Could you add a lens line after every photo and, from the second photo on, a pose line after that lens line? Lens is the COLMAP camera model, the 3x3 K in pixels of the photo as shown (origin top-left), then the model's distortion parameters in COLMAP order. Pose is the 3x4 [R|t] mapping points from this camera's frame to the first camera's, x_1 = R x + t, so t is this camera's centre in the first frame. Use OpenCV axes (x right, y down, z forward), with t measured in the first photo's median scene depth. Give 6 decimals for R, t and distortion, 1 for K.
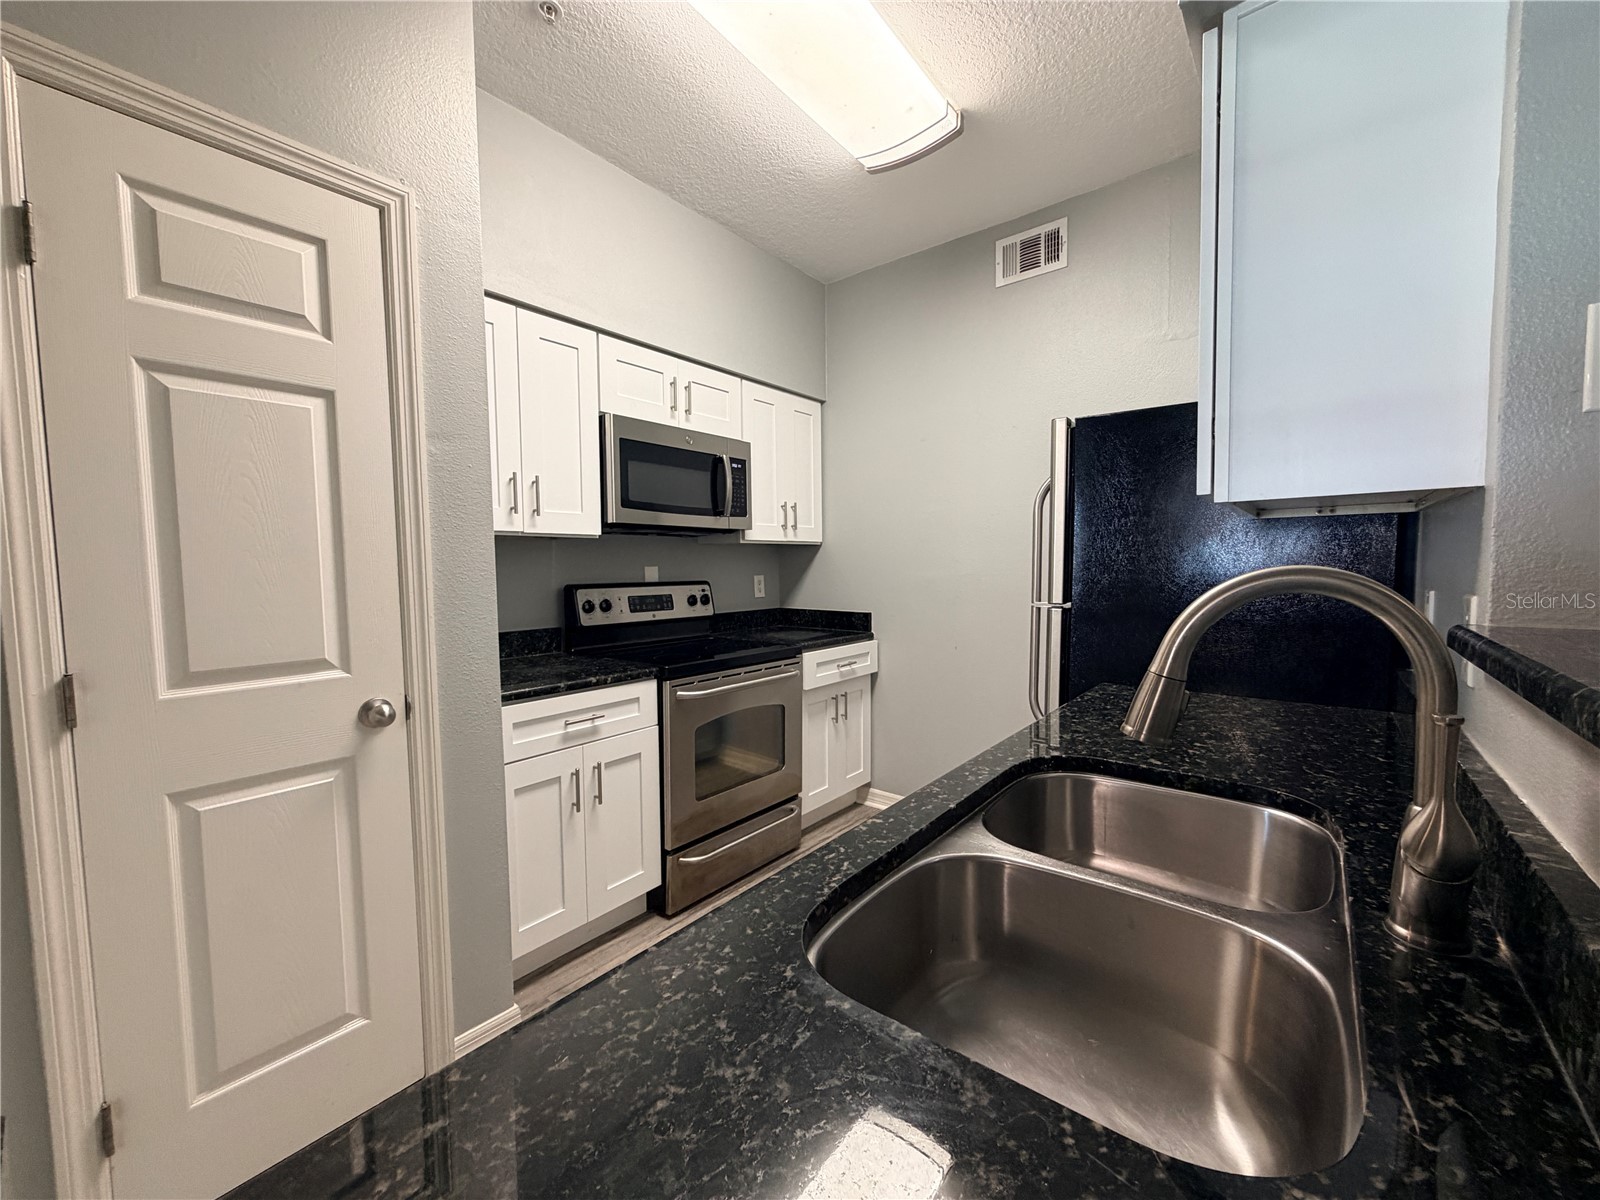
lens RADIAL K [[636.0, 0, 798.2], [0, 636.0, 601.2], [0, 0, 1]] dist [-0.000895, 0.000486]
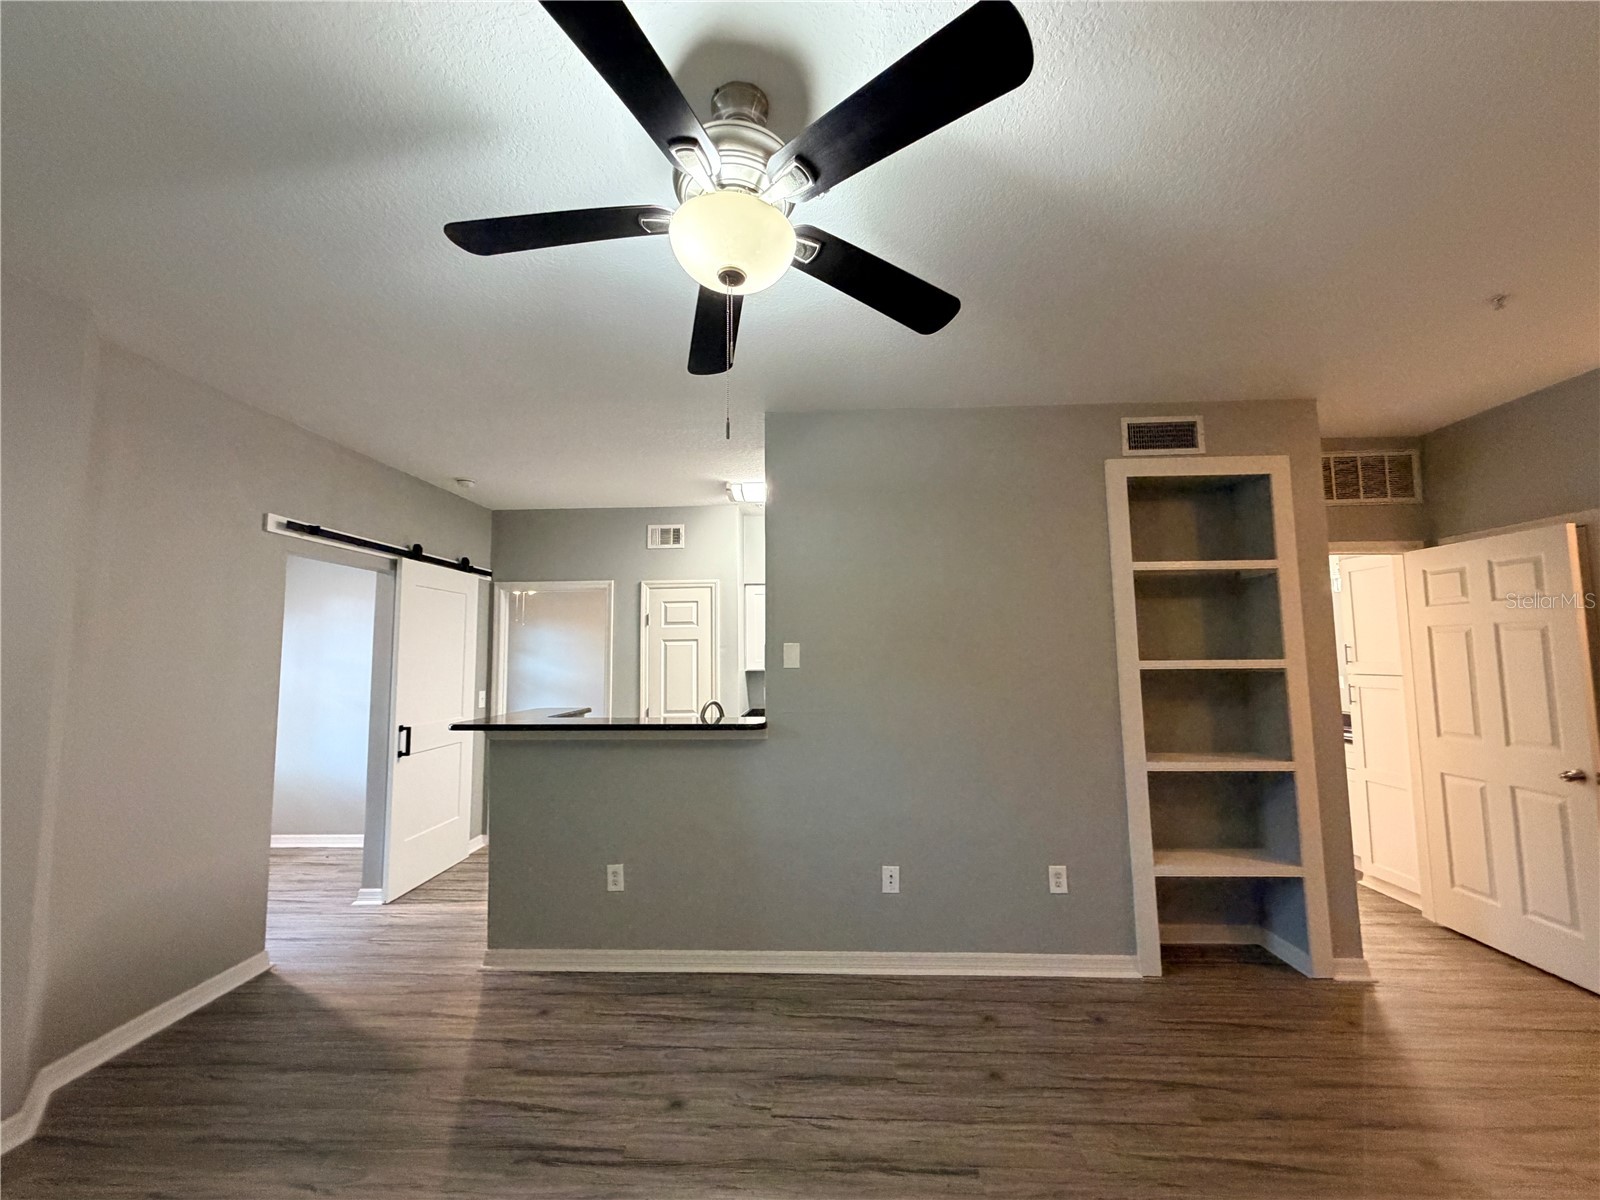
lens RADIAL K [[636.0, 0, 797.9], [0, 636.0, 602.5], [0, 0, 1]] dist [-0.000895, 0.000486]
pose [[0.598491, -0.064649, -0.798517, 1.619194], [-0.041320, 0.992921, -0.111358, -0.089276], [0.800063, 0.099642, 0.591583, -0.481748]]
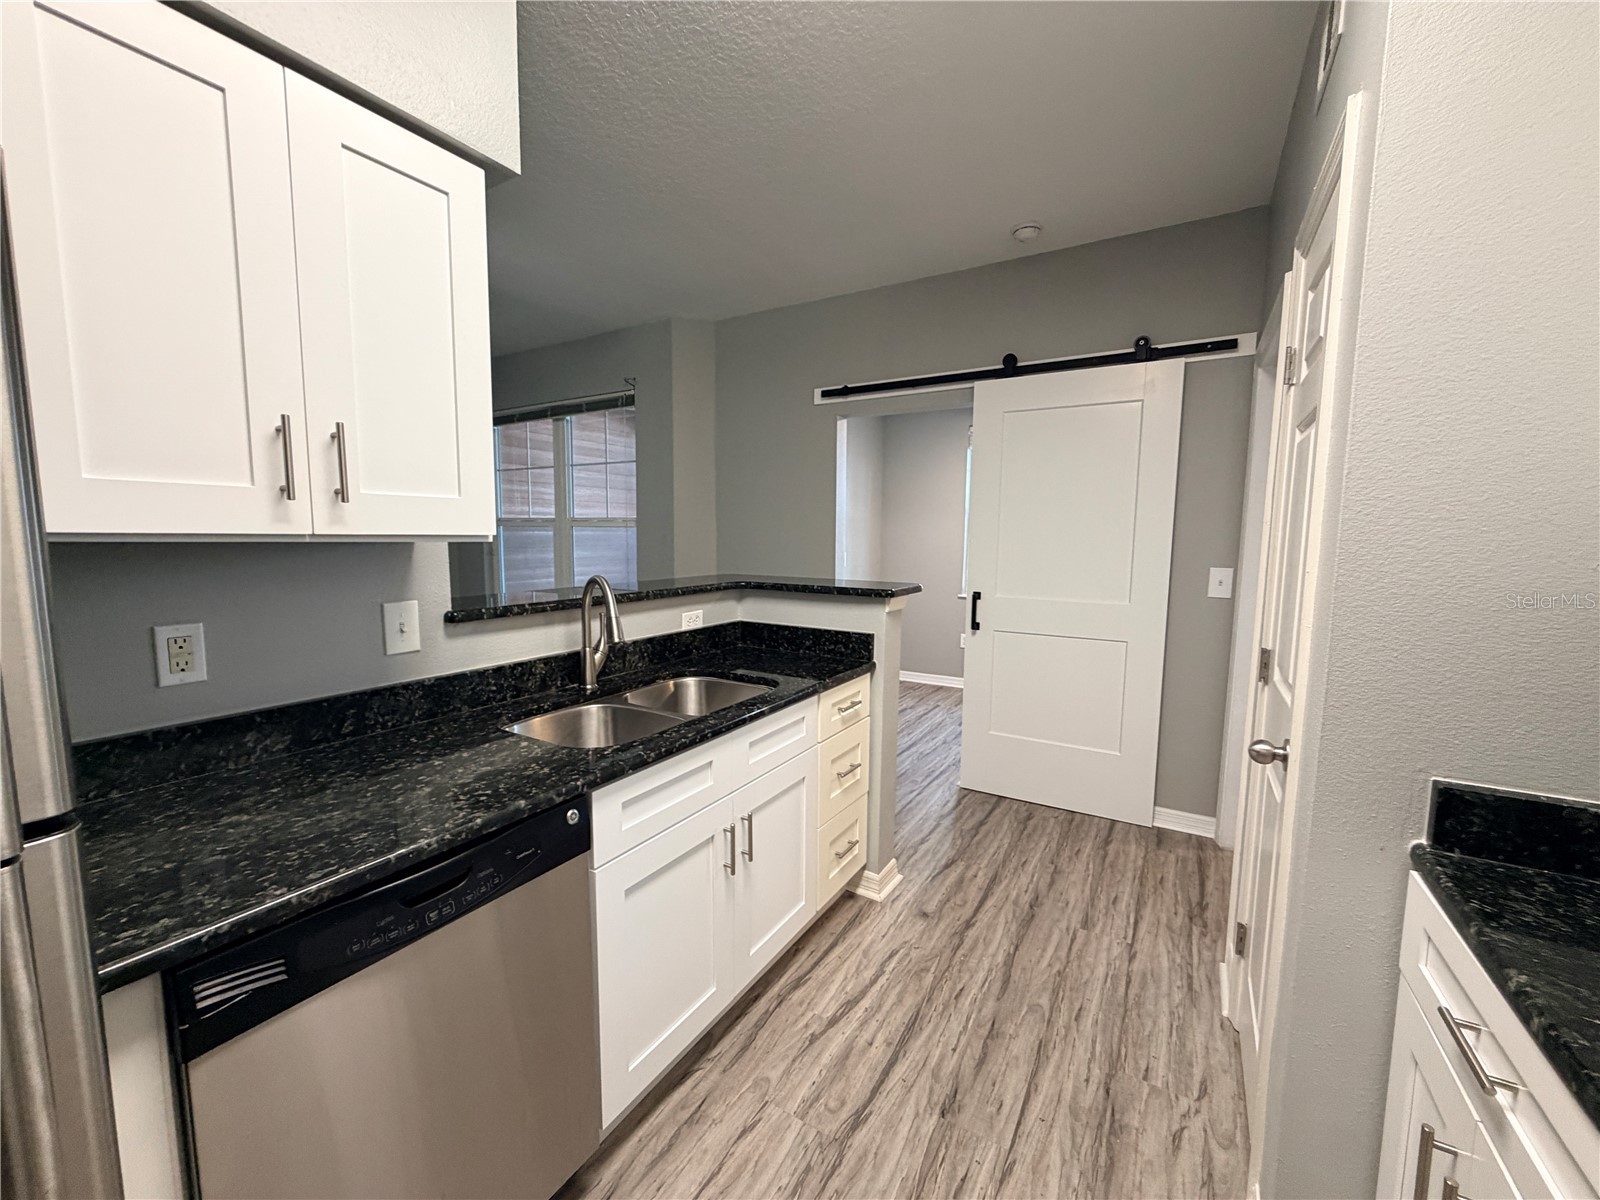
lens RADIAL K [[636.0, 0, 798.1], [0, 636.0, 601.7], [0, 0, 1]] dist [-0.000895, 0.000486]
pose [[-0.991164, 0.016882, -0.131562, 0.090609], [-0.005376, 0.985939, 0.167021, -0.119241], [0.132532, 0.166253, -0.977136, 1.117111]]
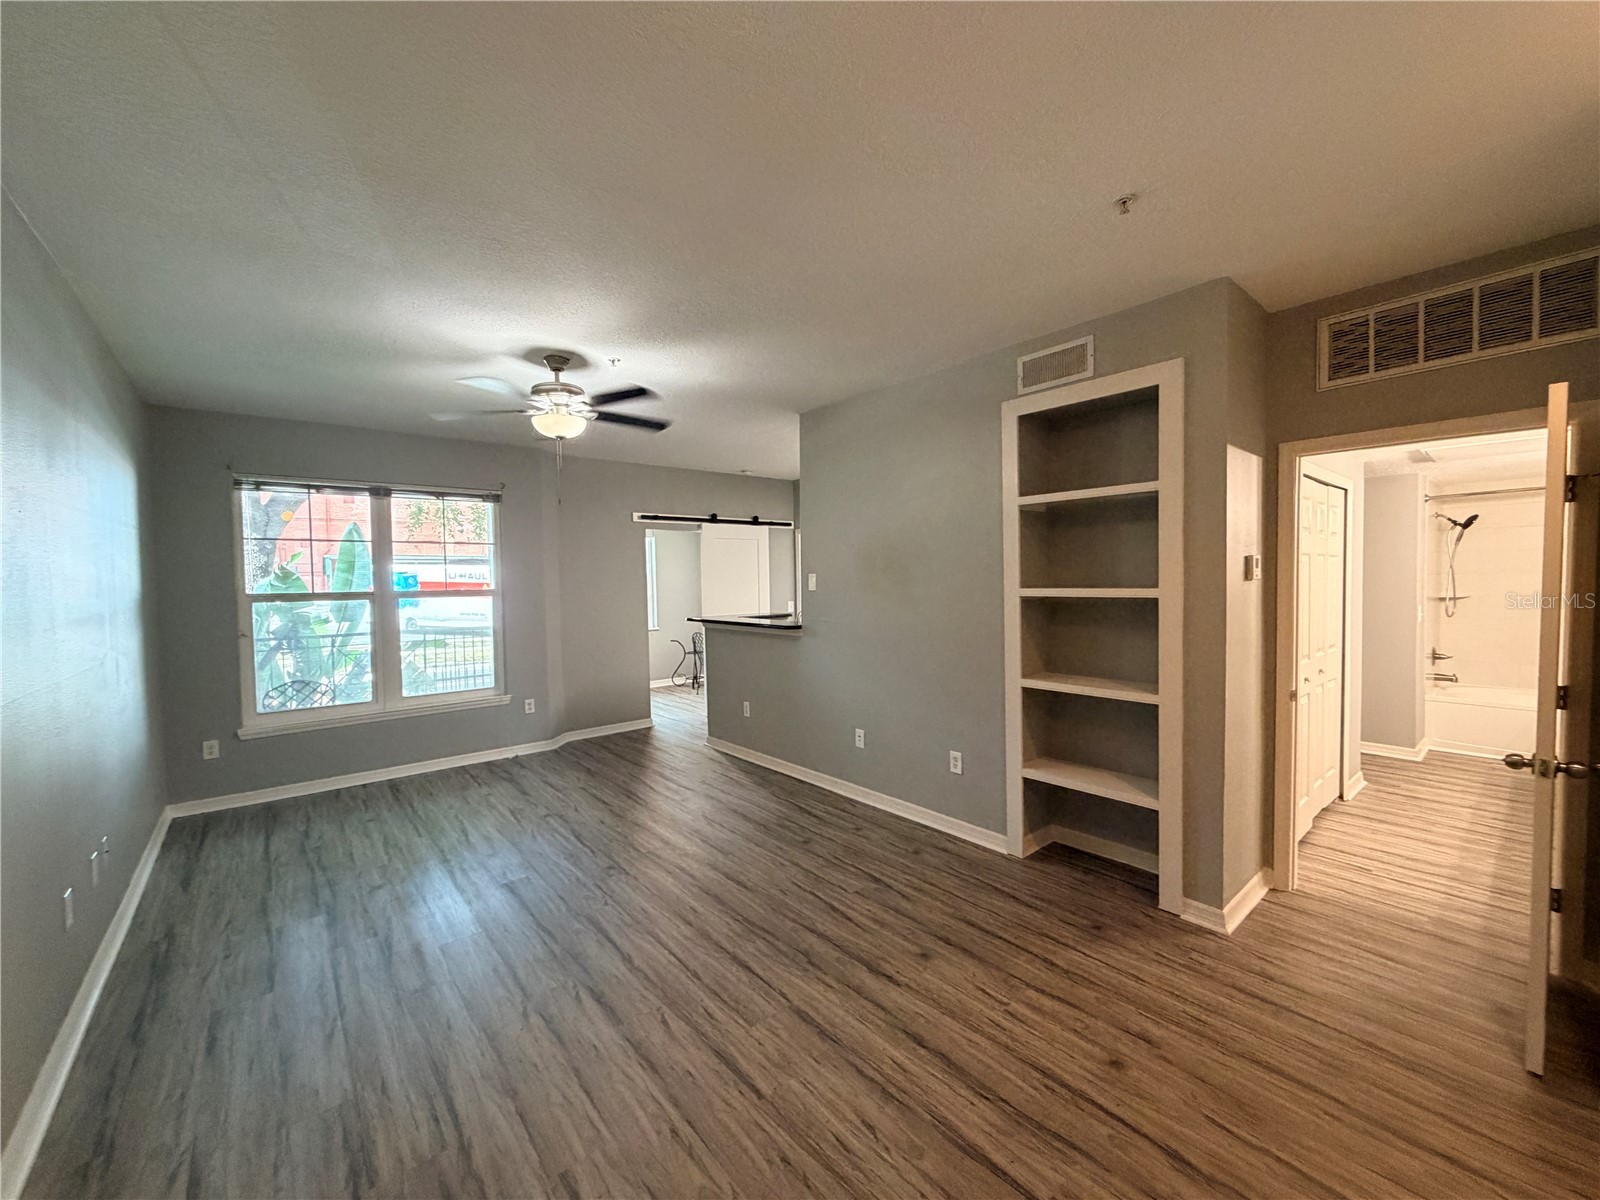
lens RADIAL K [[636.0, 0, 797.8], [0, 636.0, 600.8], [0, 0, 1]] dist [-0.000895, 0.000486]
pose [[-0.189771, 0.048600, -0.980625, 2.530425], [-0.036865, 0.997717, 0.056581, -0.183239], [0.981136, 0.046888, -0.187546, 0.690968]]
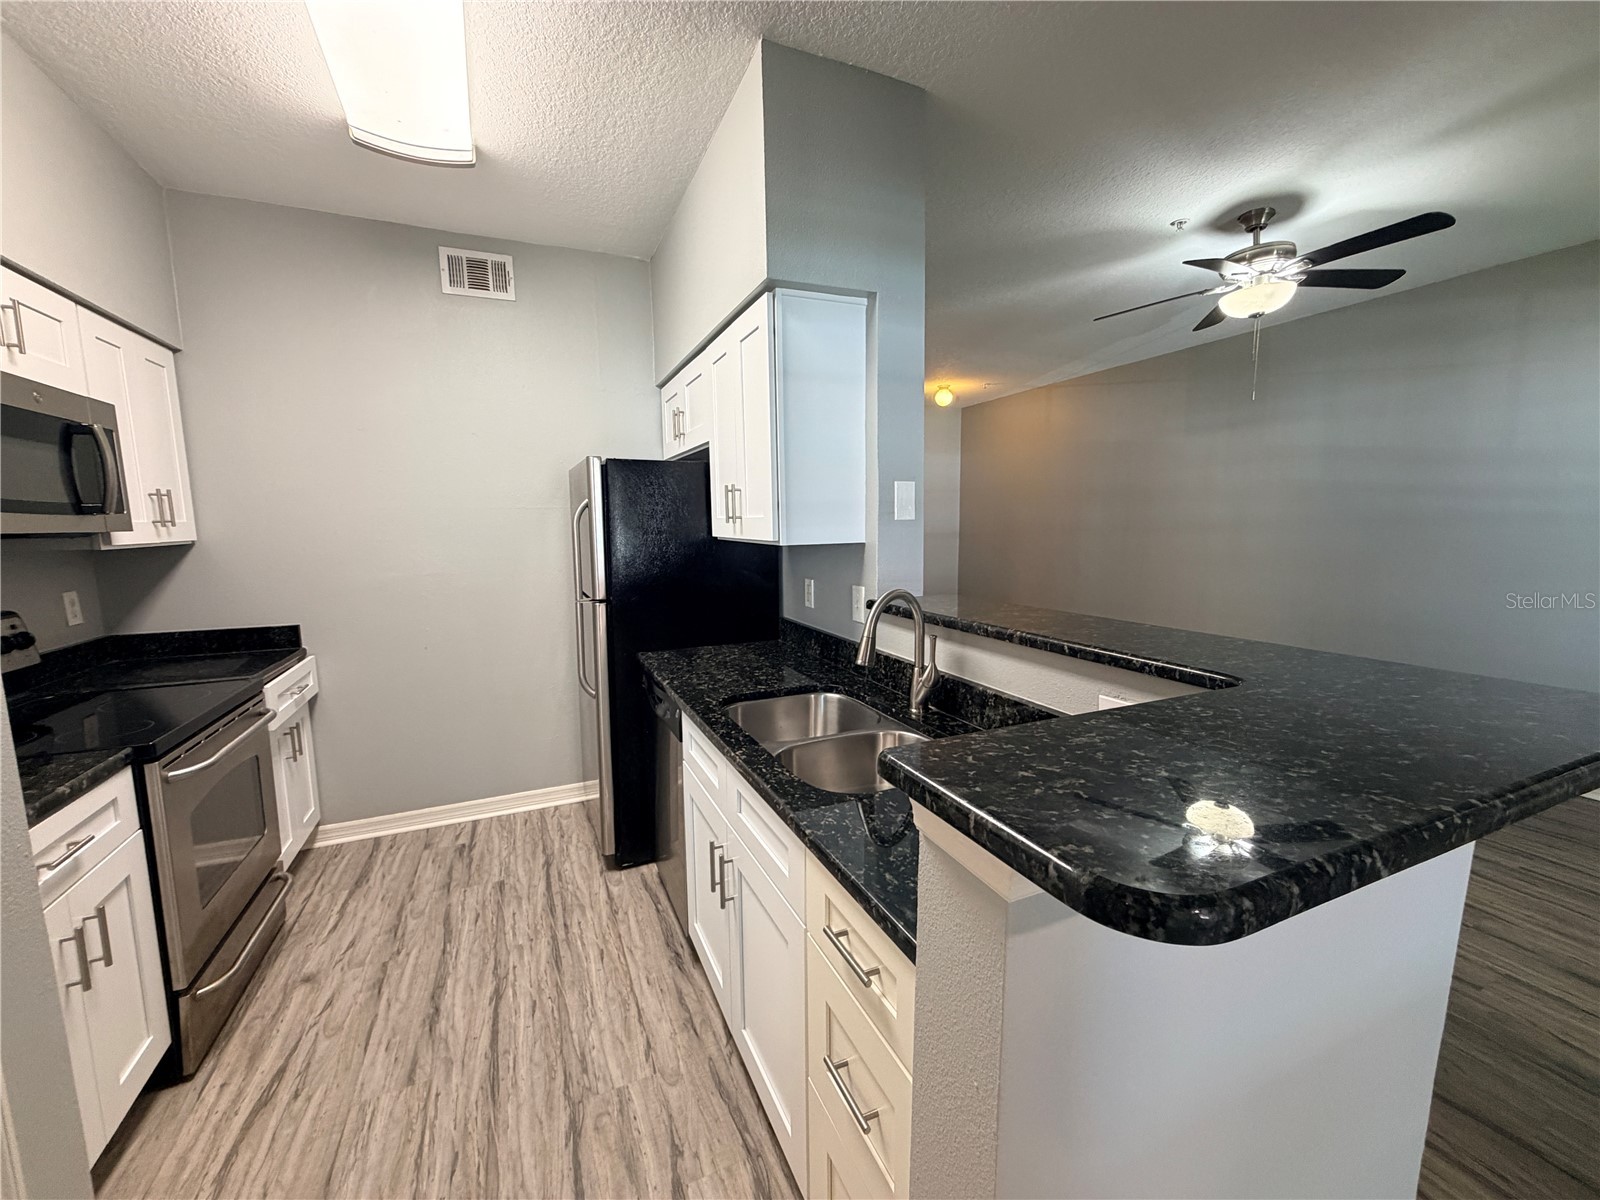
lens RADIAL K [[636.0, 0, 797.5], [0, 636.0, 602.6], [0, 0, 1]] dist [-0.000895, 0.000486]
pose [[0.454430, -0.107591, 0.884261, -0.477733], [0.058258, 0.994143, 0.091022, -0.072093], [-0.888875, 0.010152, 0.458037, 0.038526]]
